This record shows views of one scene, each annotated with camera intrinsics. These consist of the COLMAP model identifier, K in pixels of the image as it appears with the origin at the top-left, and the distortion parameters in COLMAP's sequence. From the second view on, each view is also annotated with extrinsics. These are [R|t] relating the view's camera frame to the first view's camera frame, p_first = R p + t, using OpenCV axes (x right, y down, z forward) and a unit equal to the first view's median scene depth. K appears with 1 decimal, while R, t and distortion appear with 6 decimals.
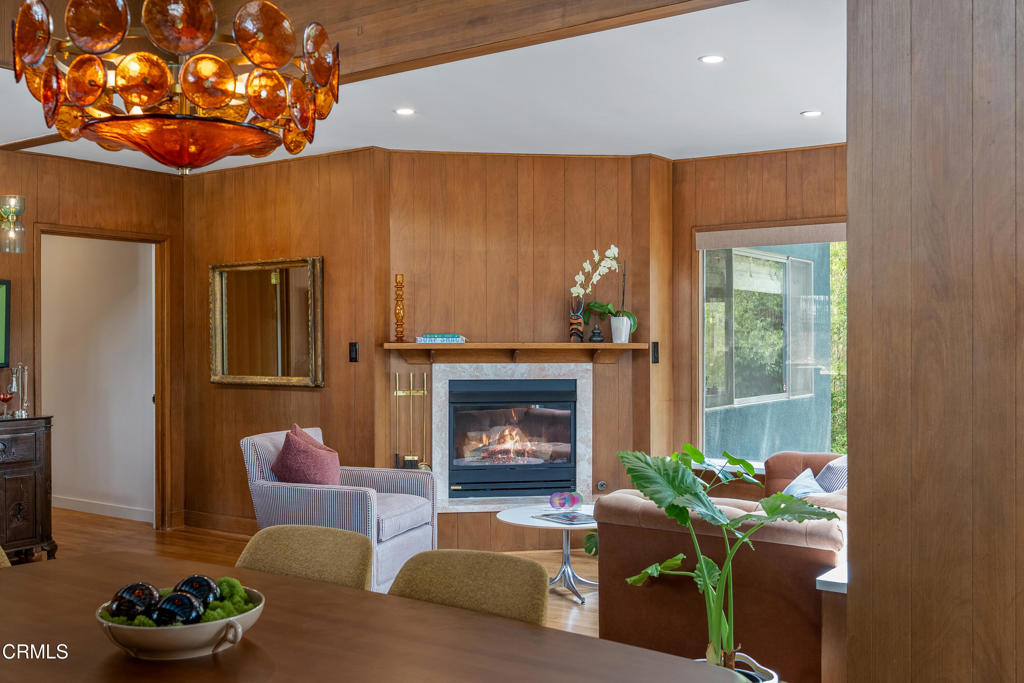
lens RADIAL K [[1014.0, 0, 513.5], [0, 1014.0, 346.5], [0, 0, 1]] dist [0.012790, 0.000000]
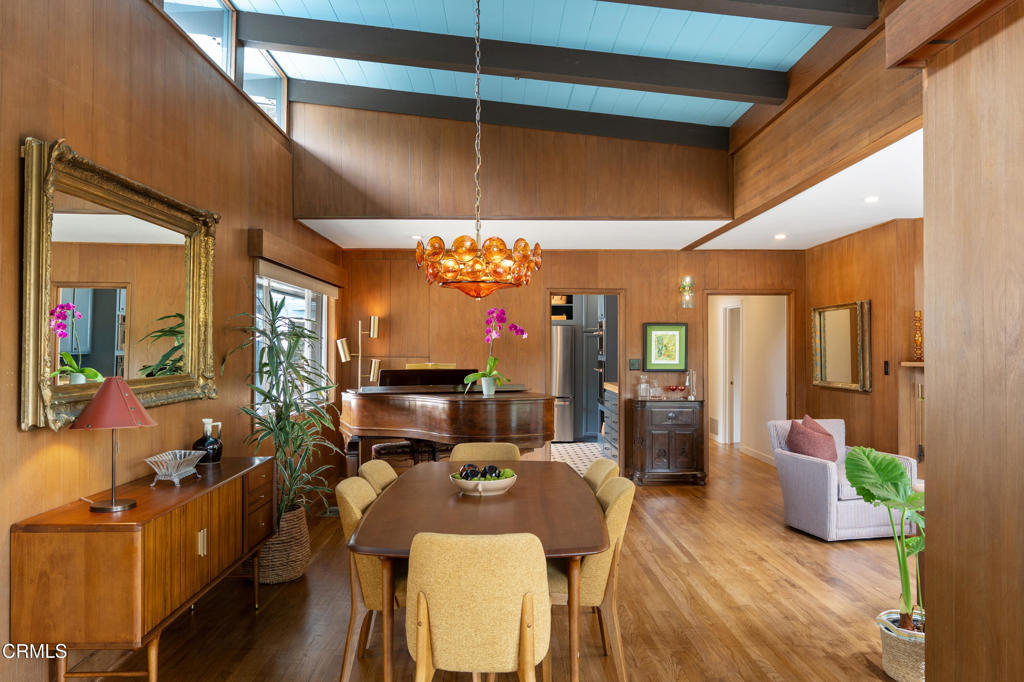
lens RADIAL K [[714.9, 0, 509.1], [0, 714.9, 339.8], [0, 0, 1]] dist [0.013381, -0.000022]
pose [[0.578167, -0.006375, -0.815894, 0.343075], [-0.009332, 0.999852, -0.014425, -0.014046], [0.815865, 0.015954, 0.578022, 0.013348]]
